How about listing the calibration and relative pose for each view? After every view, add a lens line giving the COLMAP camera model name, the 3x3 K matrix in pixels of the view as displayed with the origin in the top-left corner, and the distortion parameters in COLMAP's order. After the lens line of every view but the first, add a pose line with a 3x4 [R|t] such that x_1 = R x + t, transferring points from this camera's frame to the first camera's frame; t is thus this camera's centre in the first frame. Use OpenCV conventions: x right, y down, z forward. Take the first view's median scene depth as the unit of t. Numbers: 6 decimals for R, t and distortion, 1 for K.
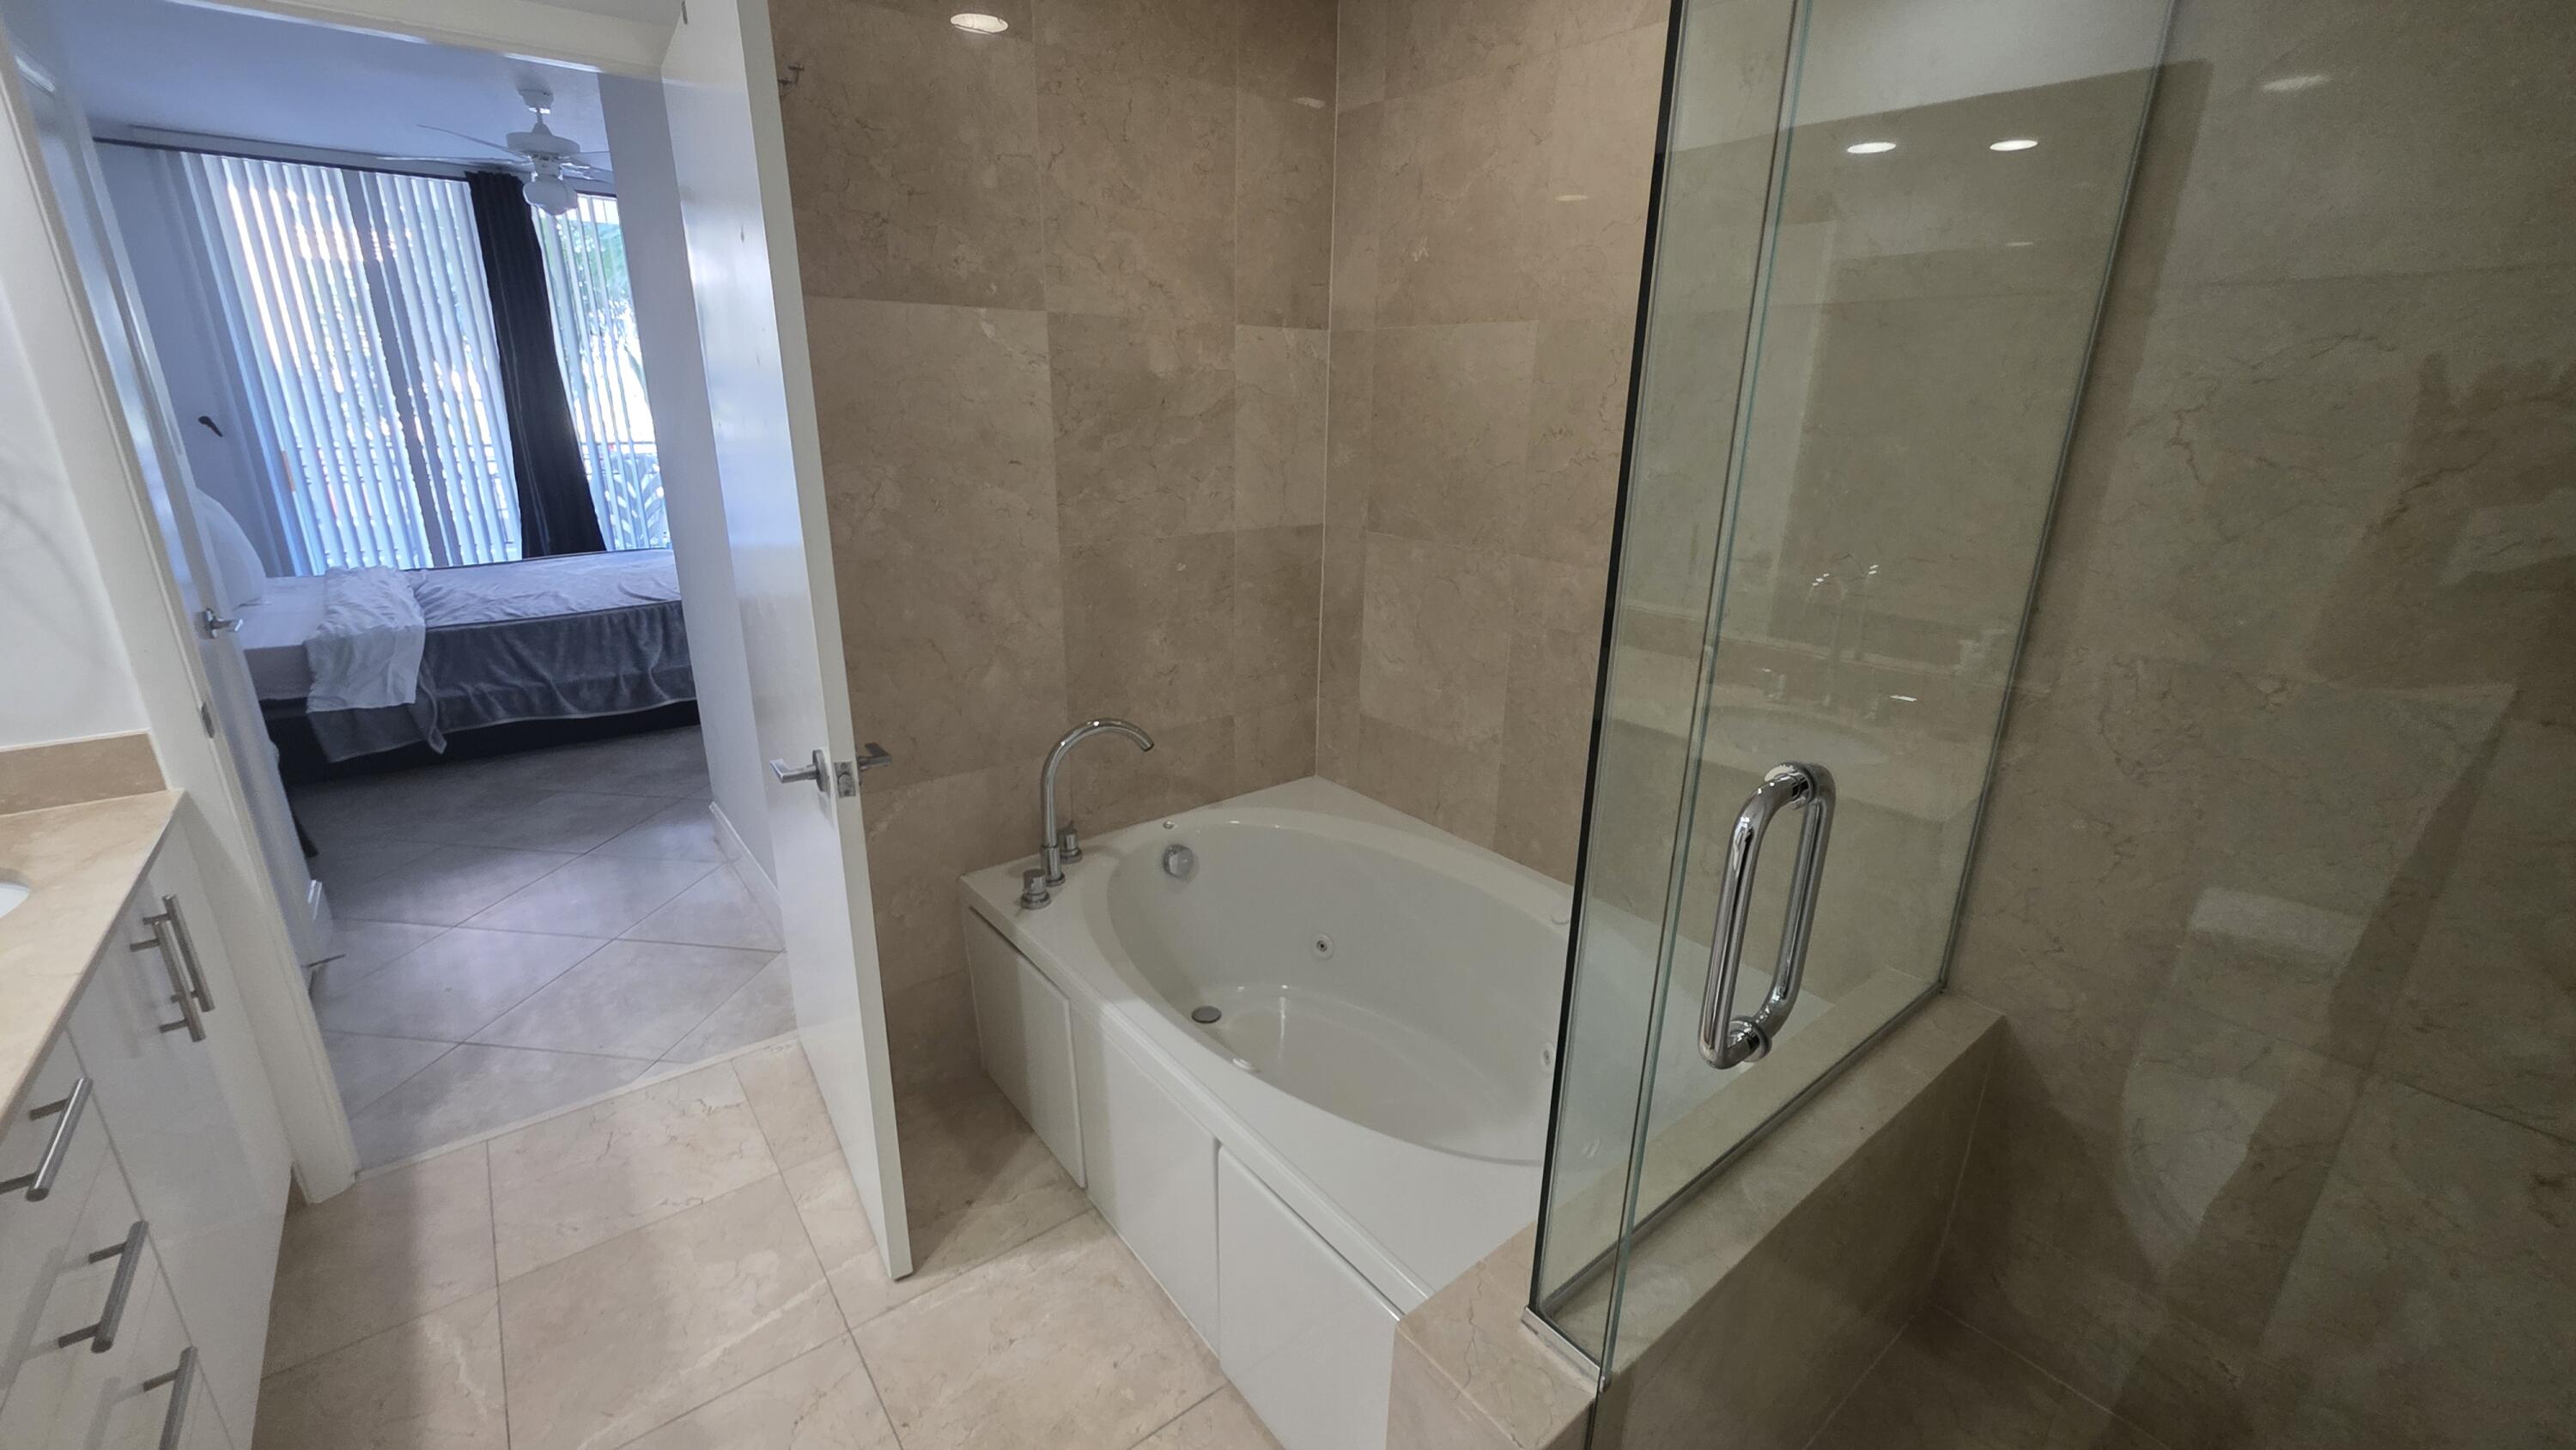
lens RADIAL K [[1031.8, 0, 1287.3], [0, 1031.8, 725.7], [0, 0, 1]] dist [0.000622, 0.000299]
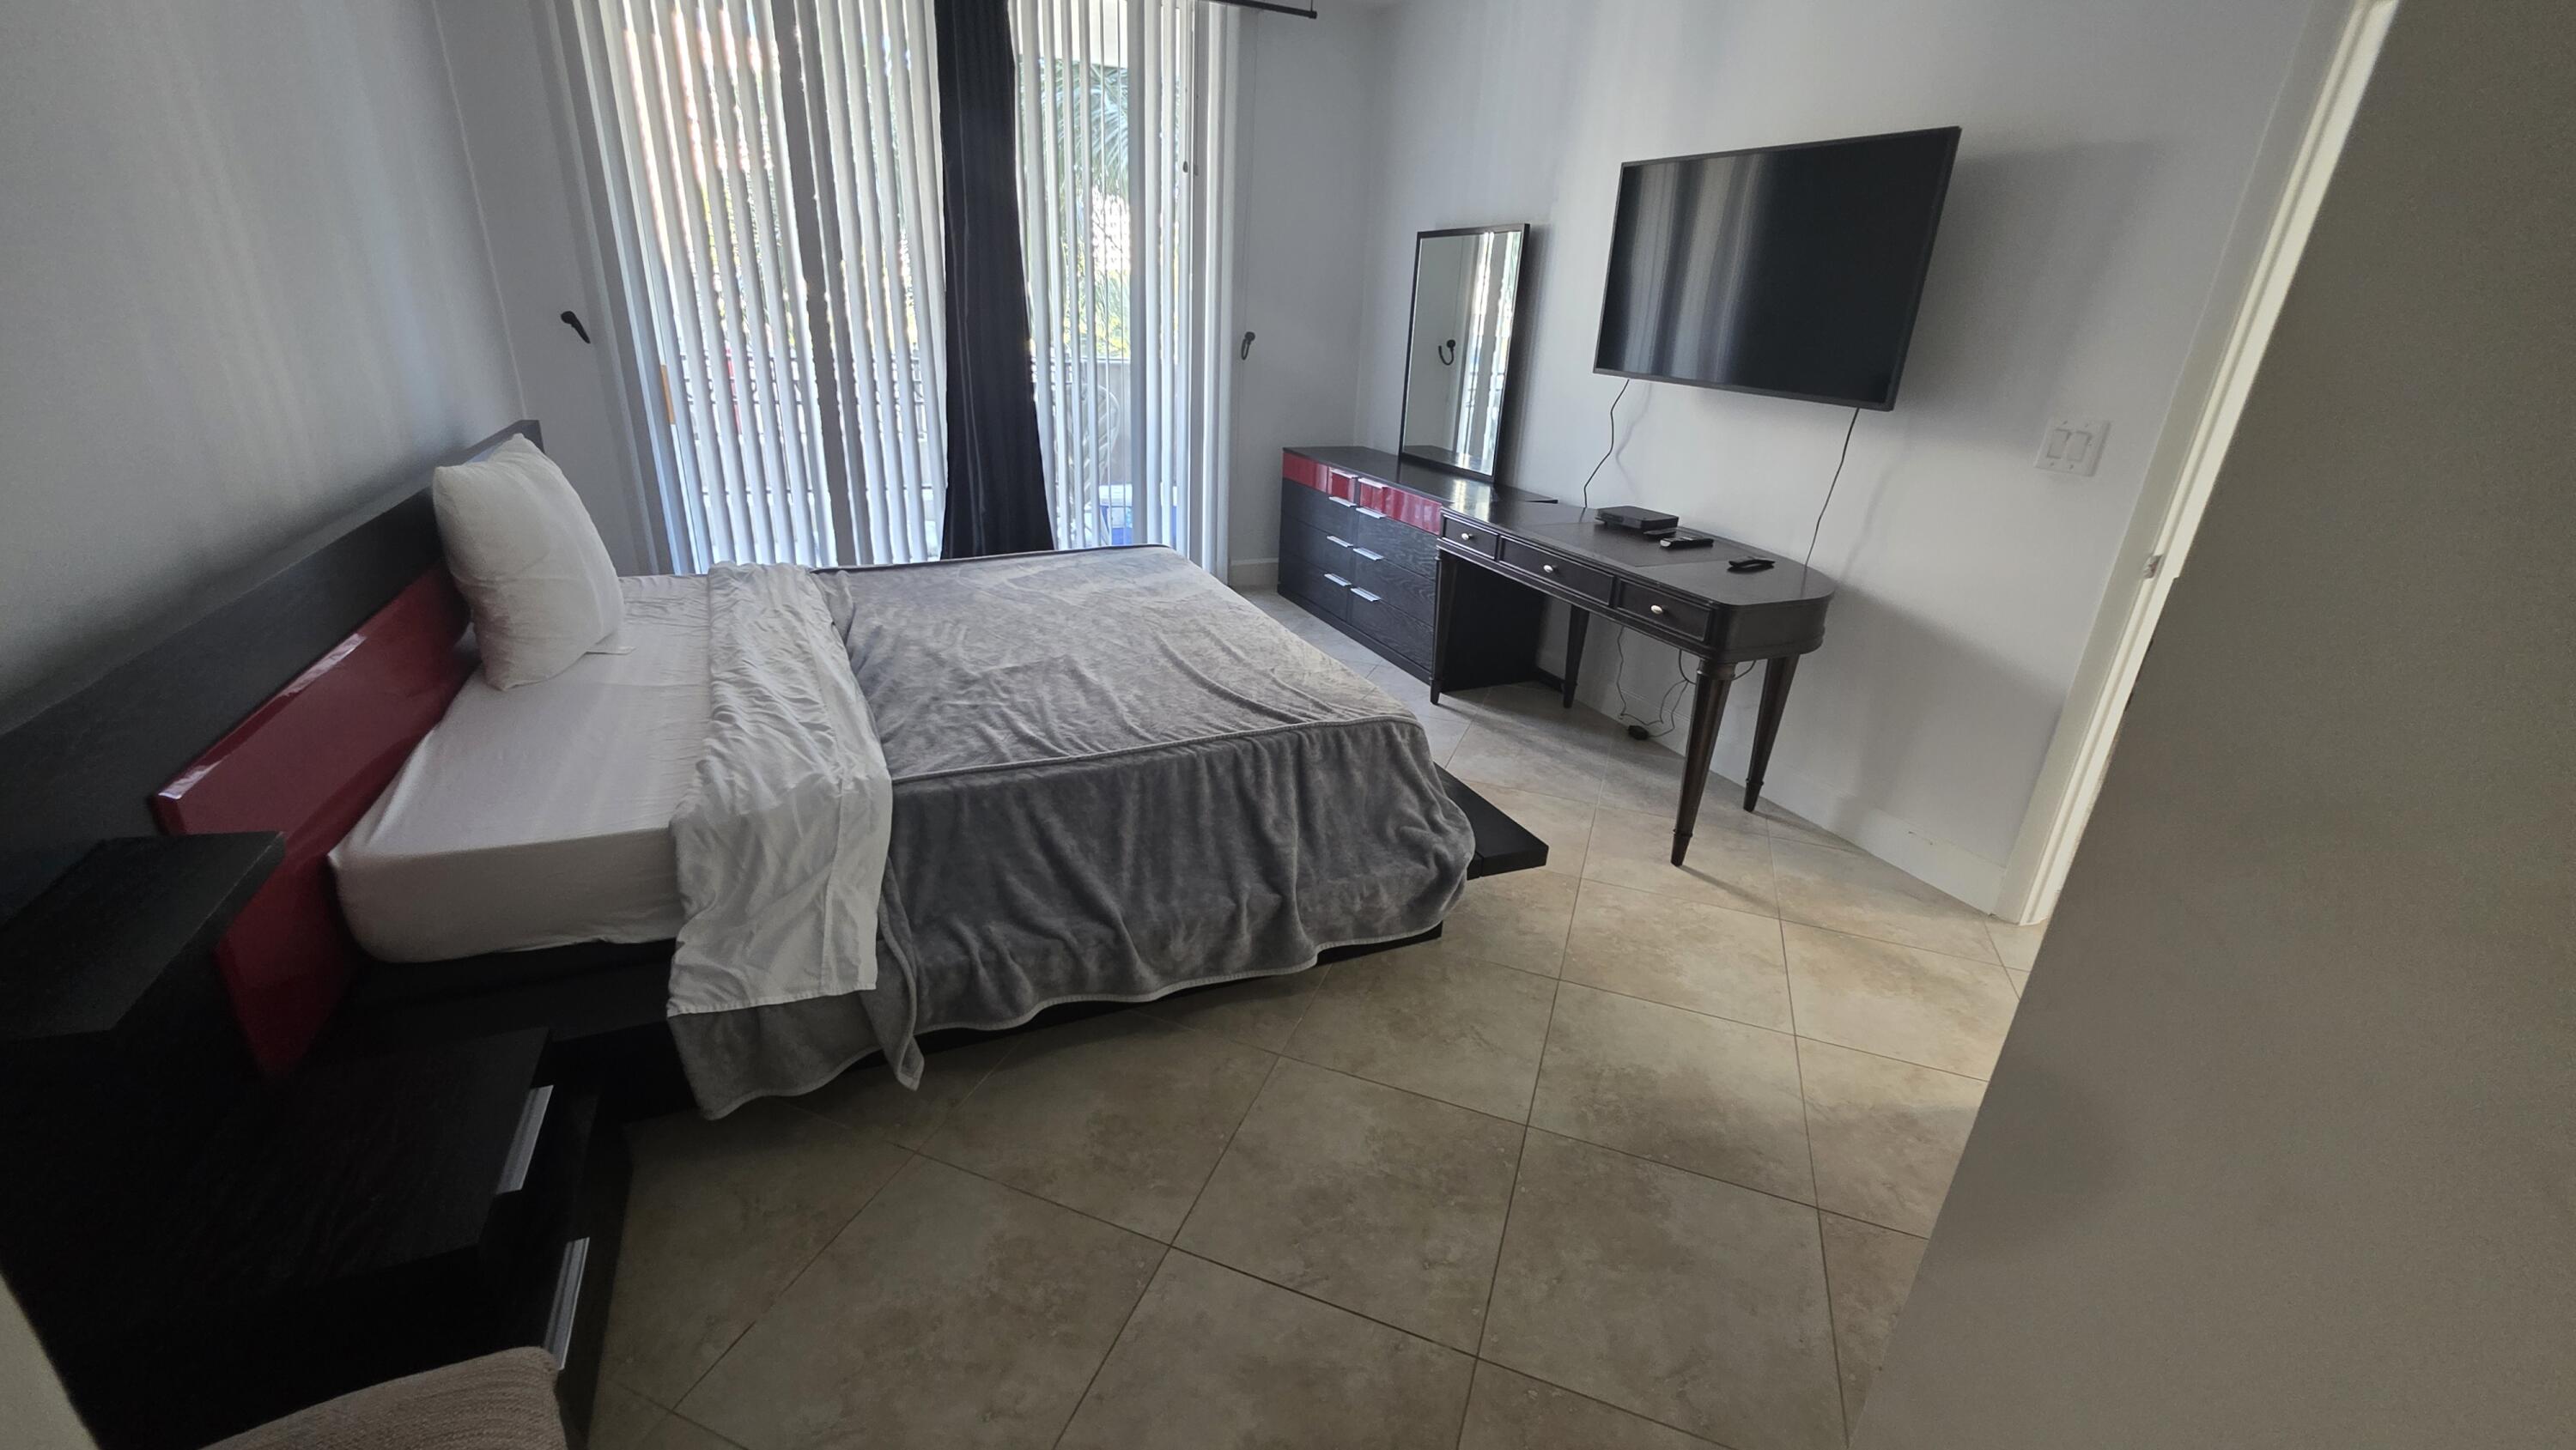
lens RADIAL K [[1031.8, 0, 1283.1], [0, 1031.8, 724.8], [0, 0, 1]] dist [0.000622, 0.000299]
pose [[0.969558, 0.114658, -0.216360, -0.554083], [-0.100503, 0.992078, 0.075367, -0.171308], [0.223288, -0.051328, 0.973400, 0.574949]]
